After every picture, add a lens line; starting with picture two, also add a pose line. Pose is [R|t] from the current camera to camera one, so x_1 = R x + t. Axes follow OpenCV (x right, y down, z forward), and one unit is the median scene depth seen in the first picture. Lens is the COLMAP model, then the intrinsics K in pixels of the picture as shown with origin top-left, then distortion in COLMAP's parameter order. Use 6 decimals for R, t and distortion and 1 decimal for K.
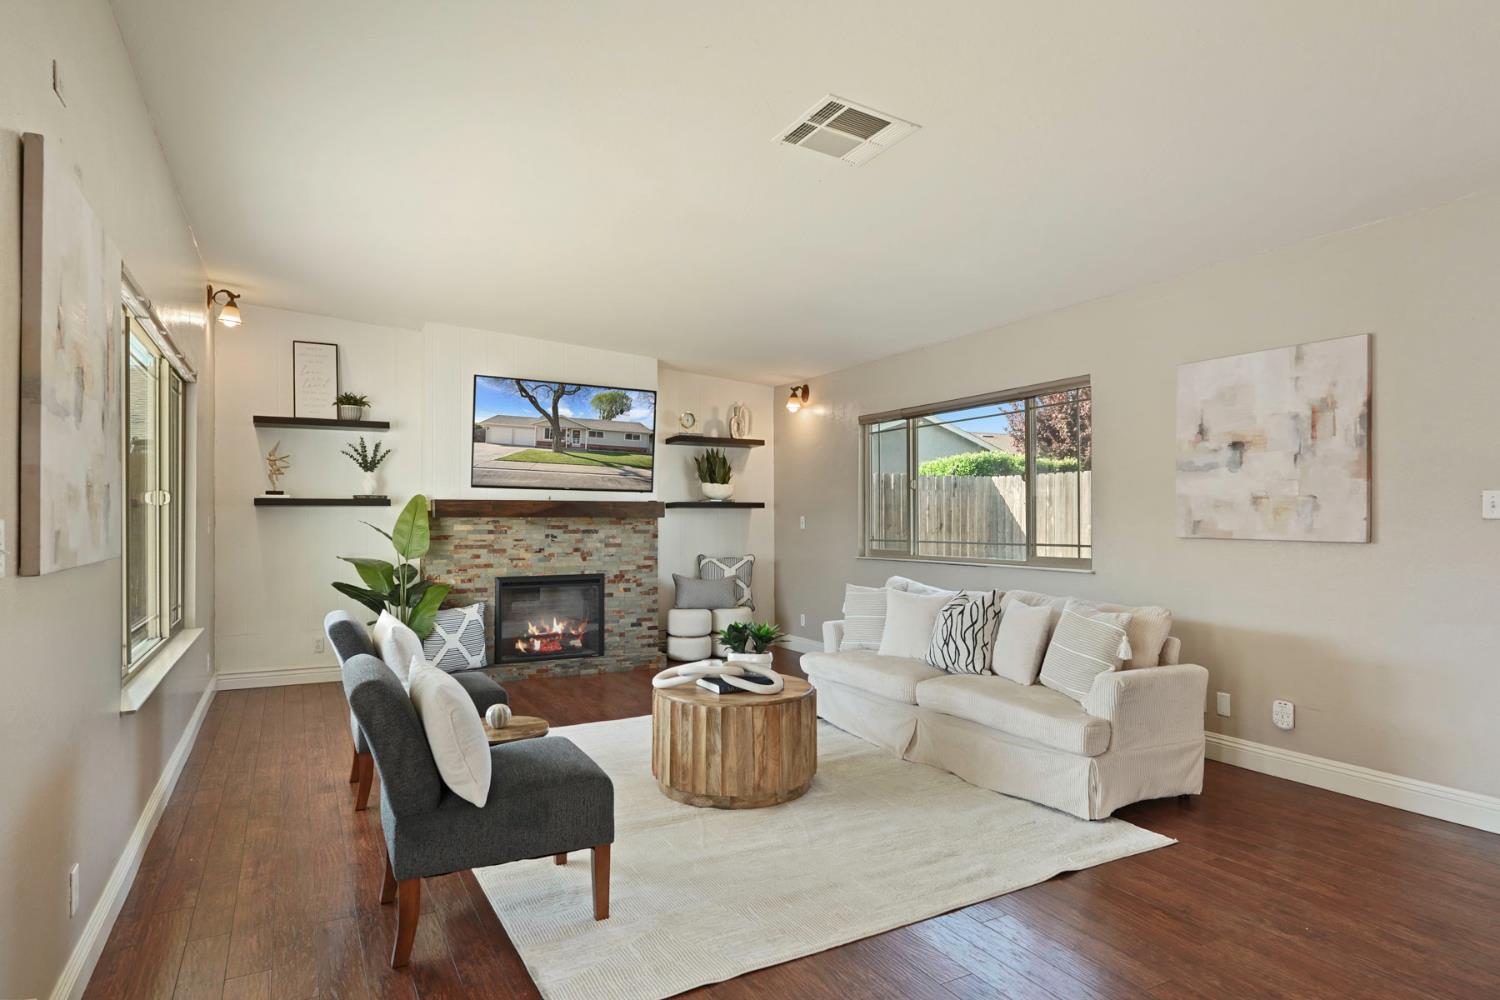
lens RADIAL K [[847.6, 0, 749.3], [0, 847.6, 518.7], [0, 0, 1]] dist [-0.003728, -0.000772]
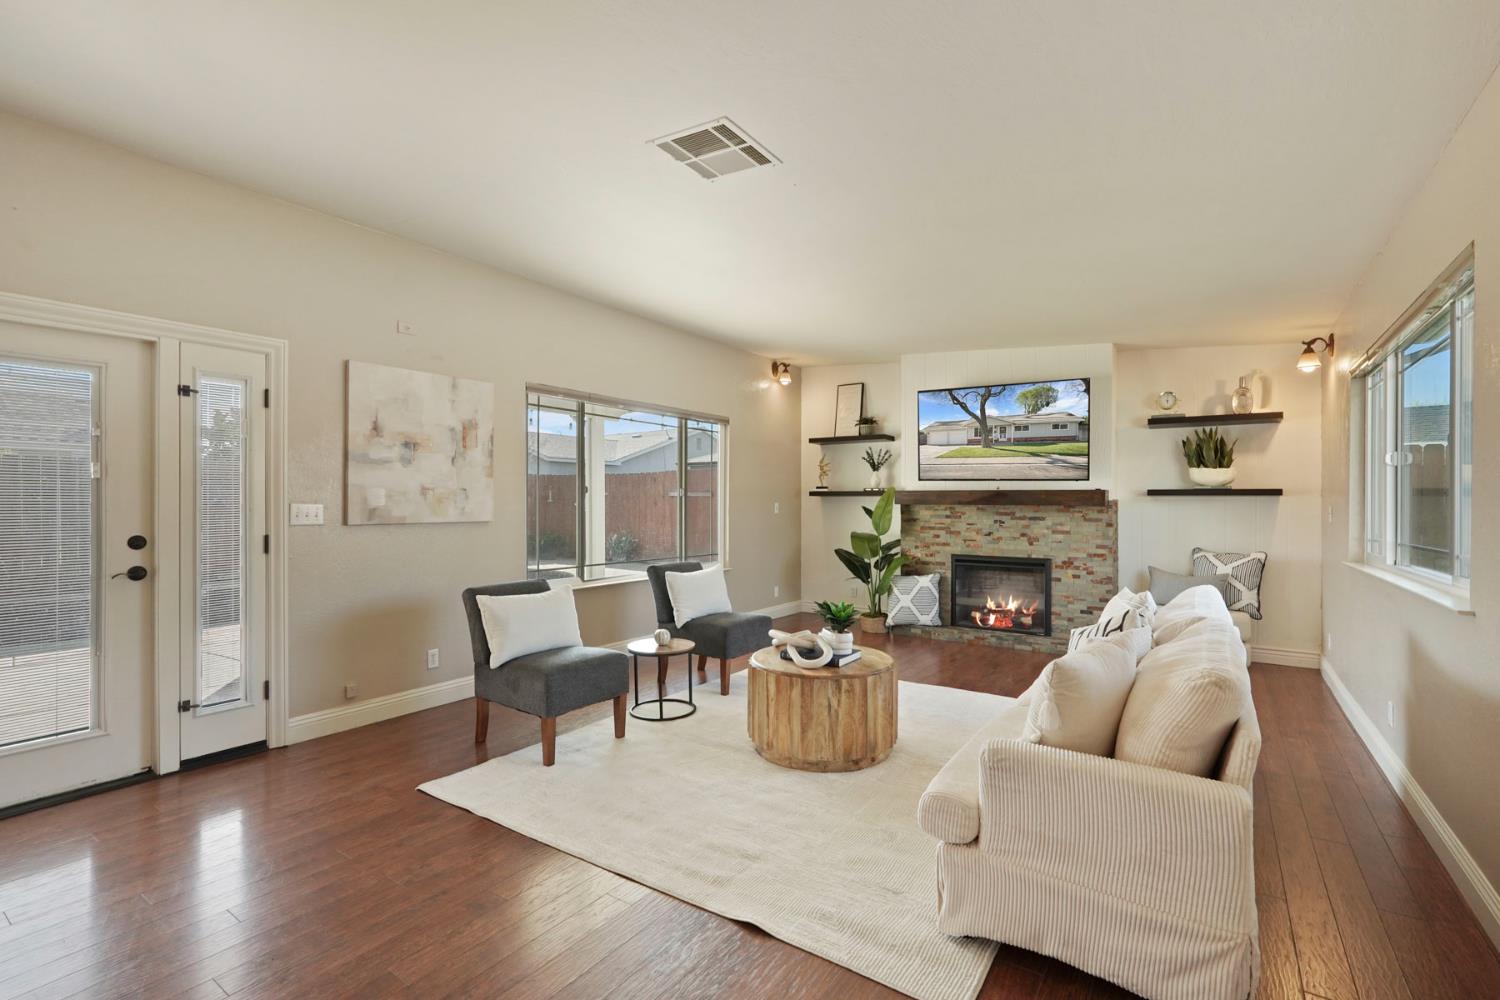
lens RADIAL K [[674.3, 0, 751.7], [0, 674.3, 501.7], [0, 0, 1]] dist [-0.001618, -0.000408]
pose [[0.466511, 0.000408, -0.884515, 0.410980], [-0.007248, 0.999968, -0.003362, -0.000630], [0.884486, 0.007980, 0.466499, 0.290490]]
